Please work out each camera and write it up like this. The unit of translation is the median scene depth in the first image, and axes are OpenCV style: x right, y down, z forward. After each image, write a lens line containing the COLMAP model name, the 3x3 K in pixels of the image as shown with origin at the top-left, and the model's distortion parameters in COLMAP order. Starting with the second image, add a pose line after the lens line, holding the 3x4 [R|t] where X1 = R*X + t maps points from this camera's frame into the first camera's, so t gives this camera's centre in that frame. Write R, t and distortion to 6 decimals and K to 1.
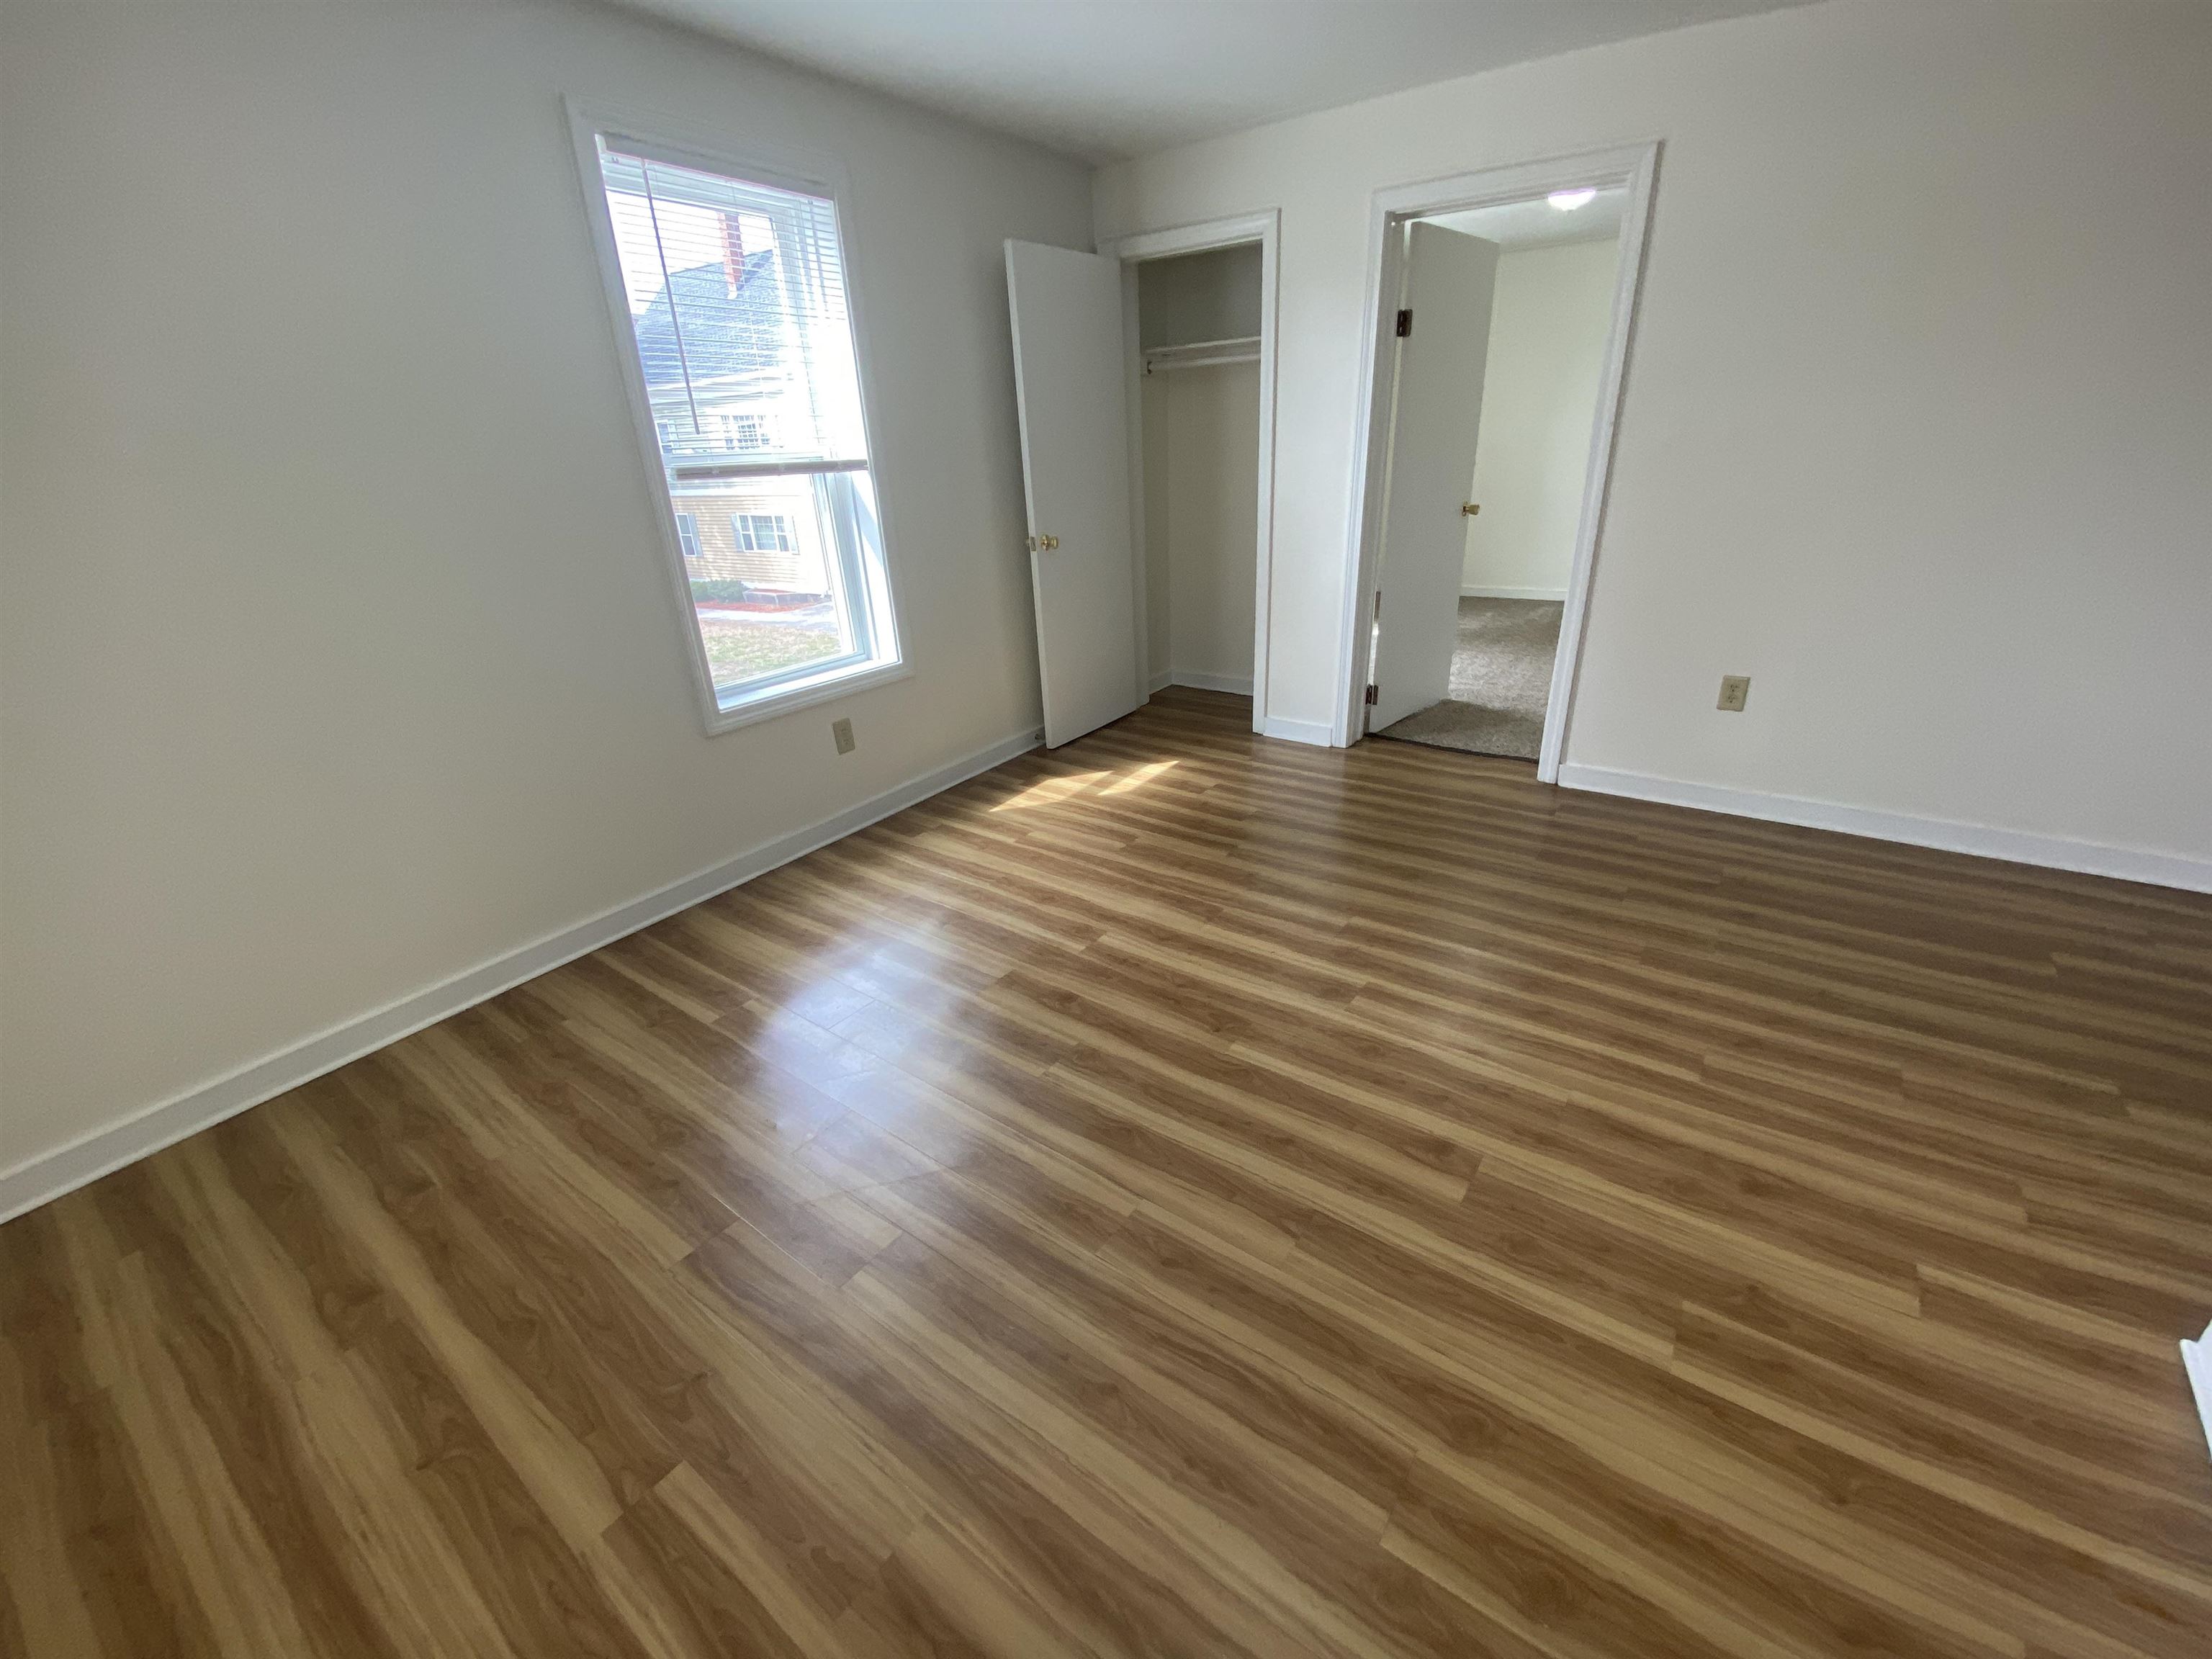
lens RADIAL K [[888.5, 0, 1107.7], [0, 888.5, 830.3], [0, 0, 1]] dist [0.042035, -0.027501]
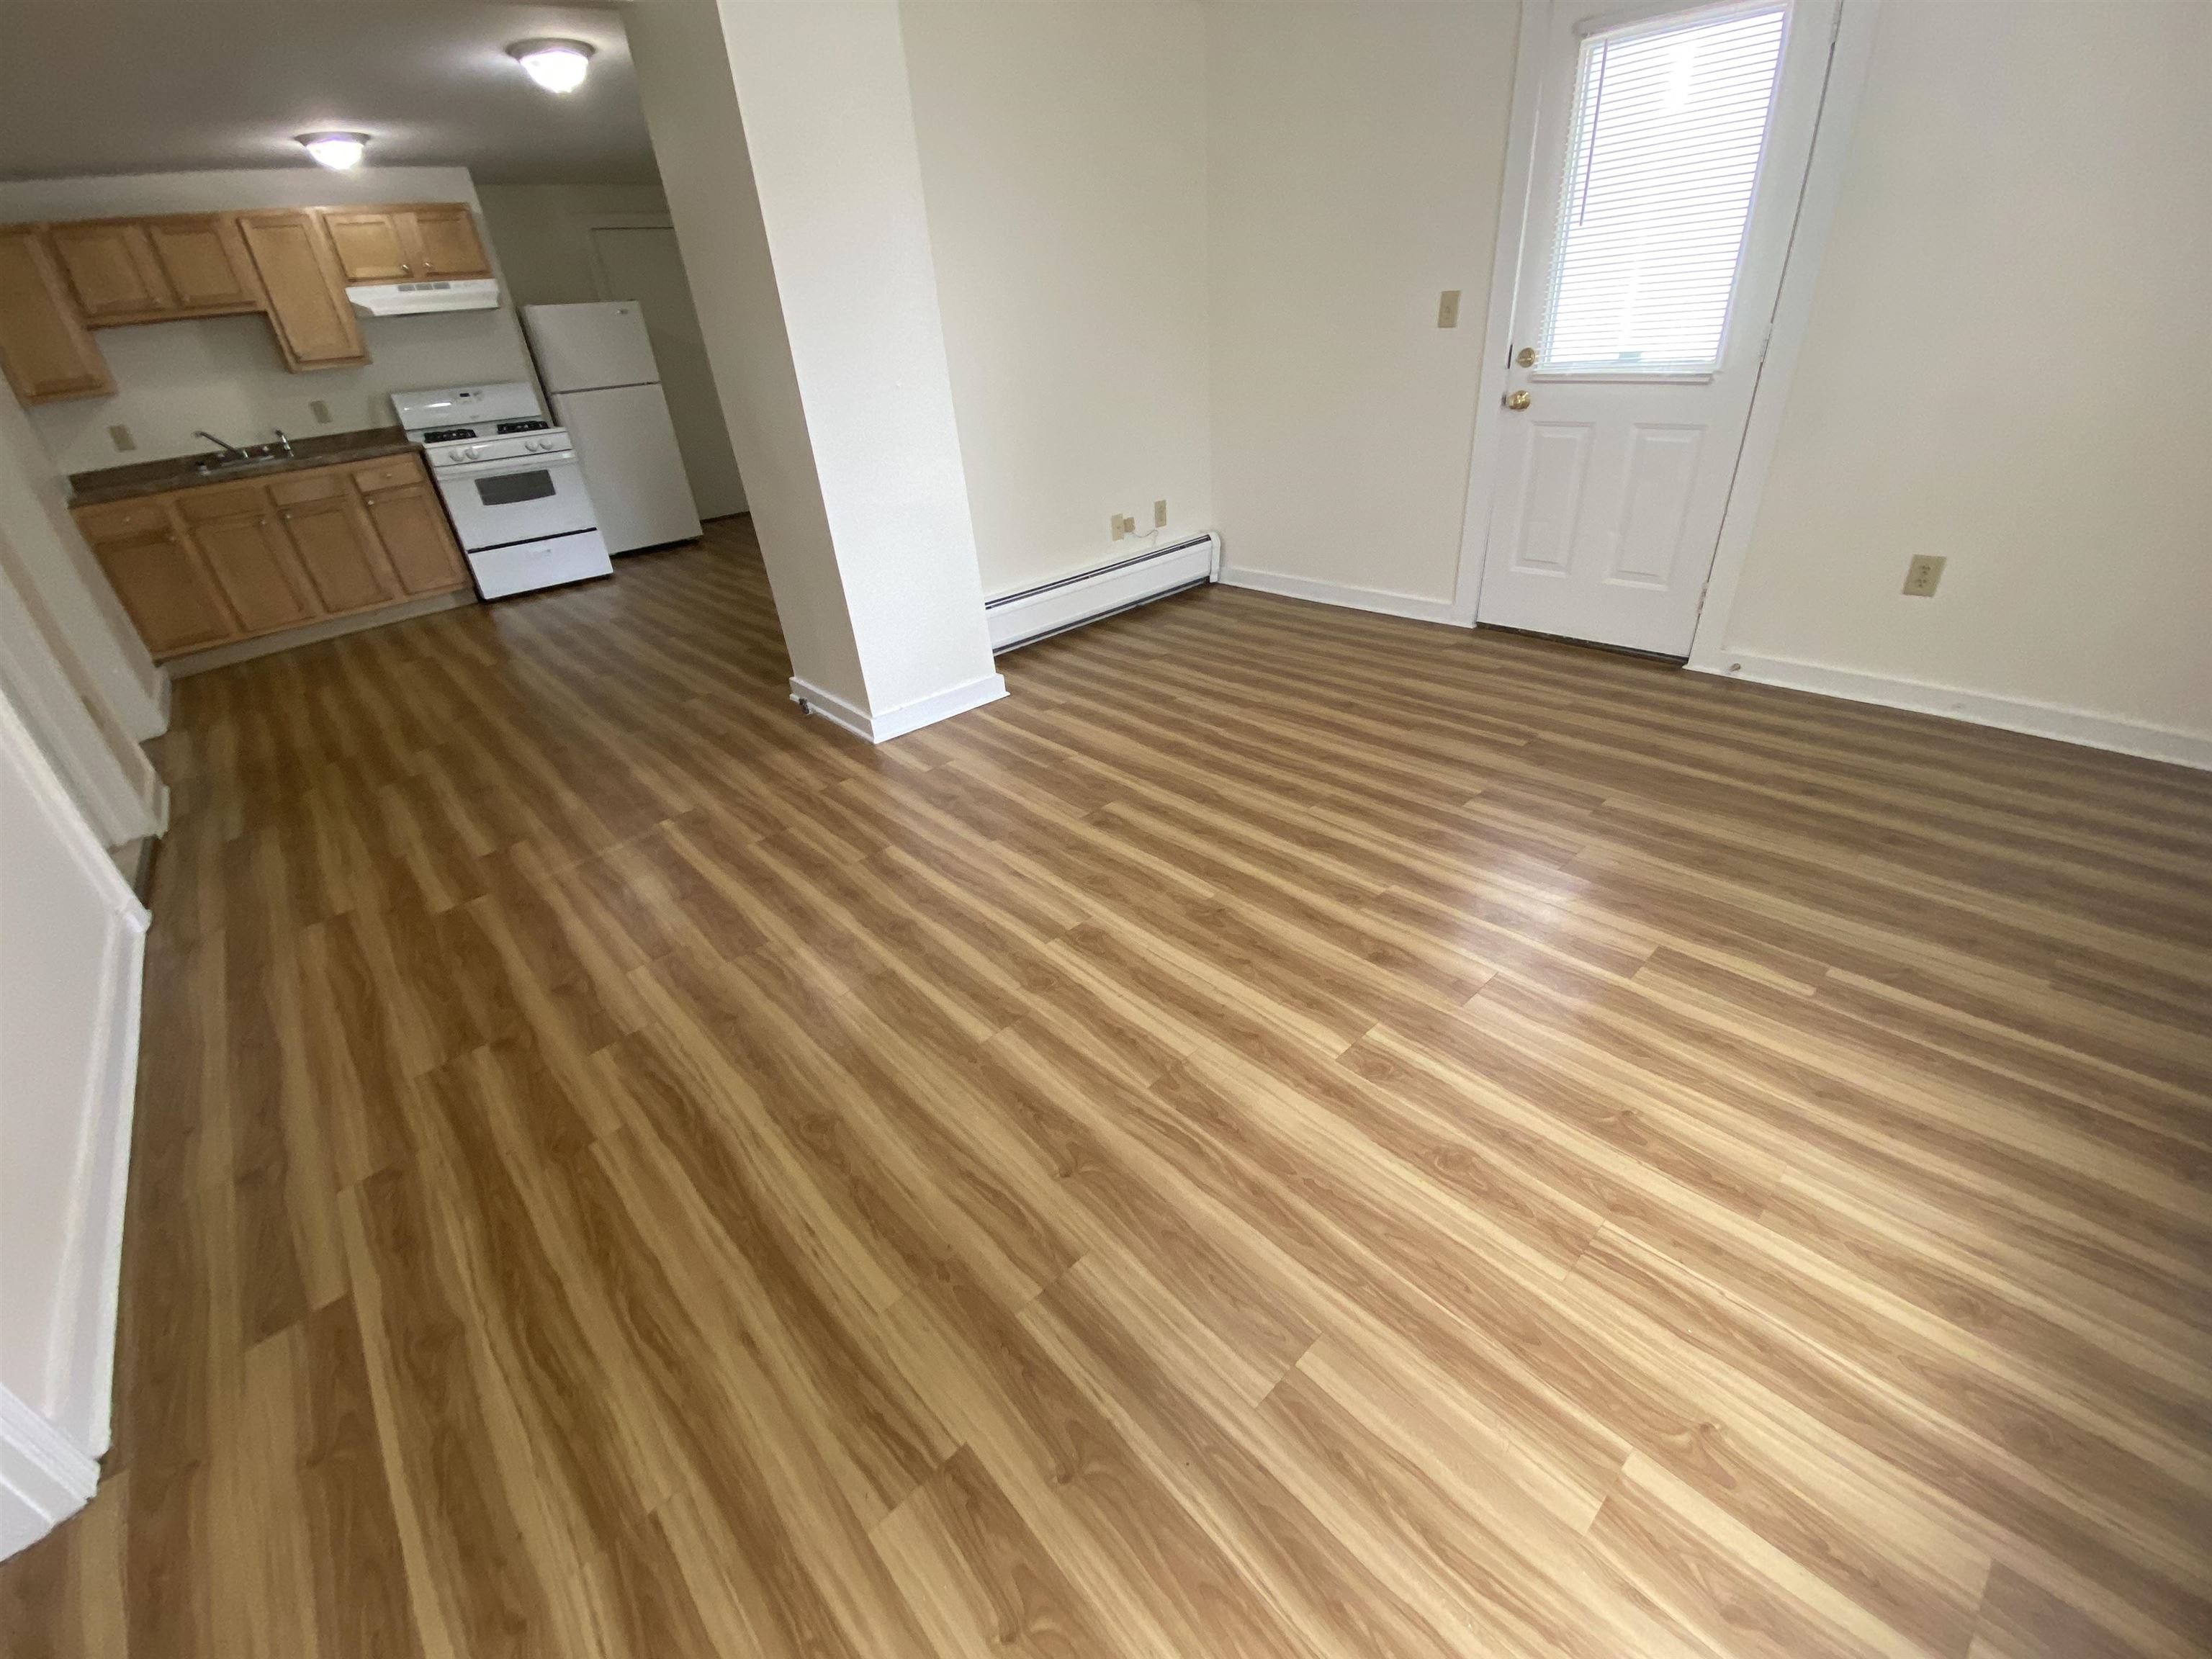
lens RADIAL K [[888.5, 0, 1107.7], [0, 888.5, 830.3], [0, 0, 1]] dist [0.042035, -0.027501]
pose [[-0.973576, 0.005254, 0.228303, 0.013203], [0.187715, 0.587753, 0.786962, -0.614910], [-0.130051, 0.809023, -0.573209, 1.410560]]
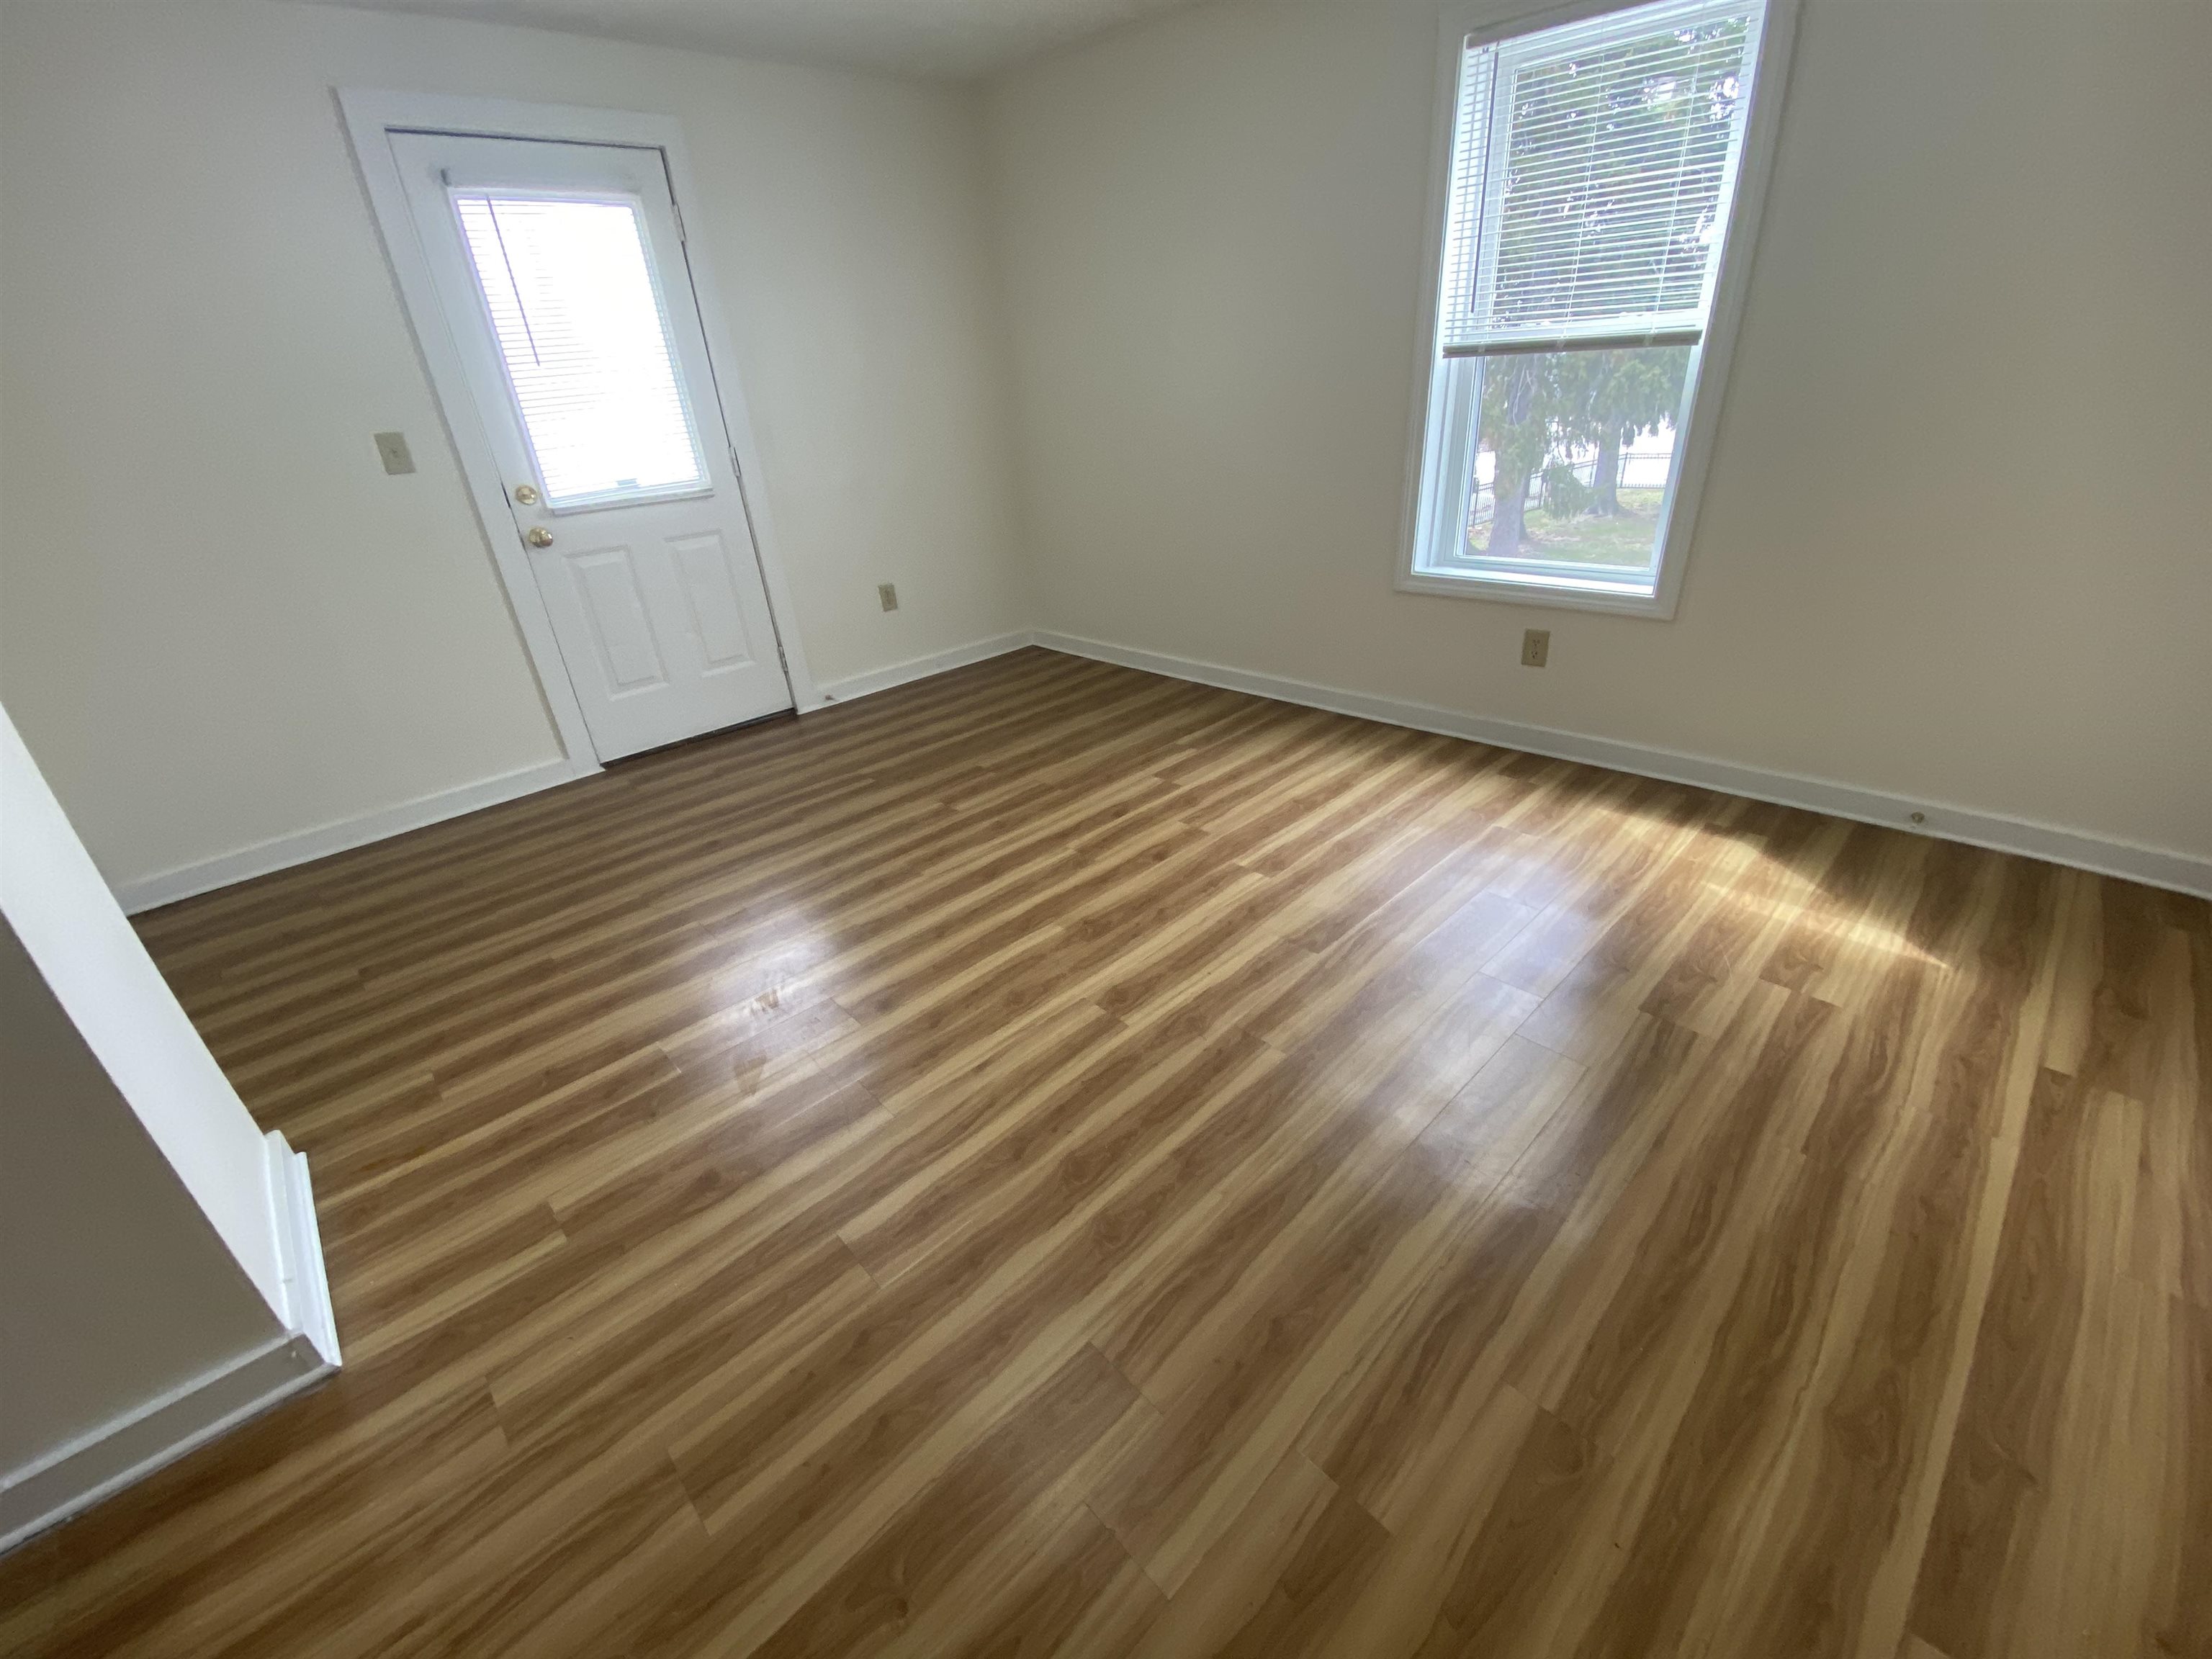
lens RADIAL K [[888.5, 0, 1107.7], [0, 888.5, 830.3], [0, 0, 1]] dist [0.042035, -0.027501]
pose [[-0.169944, 0.497588, -0.850603, 0.916108], [-0.329180, 0.784914, 0.524929, -0.415448], [0.928849, 0.369210, 0.030404, 0.872853]]
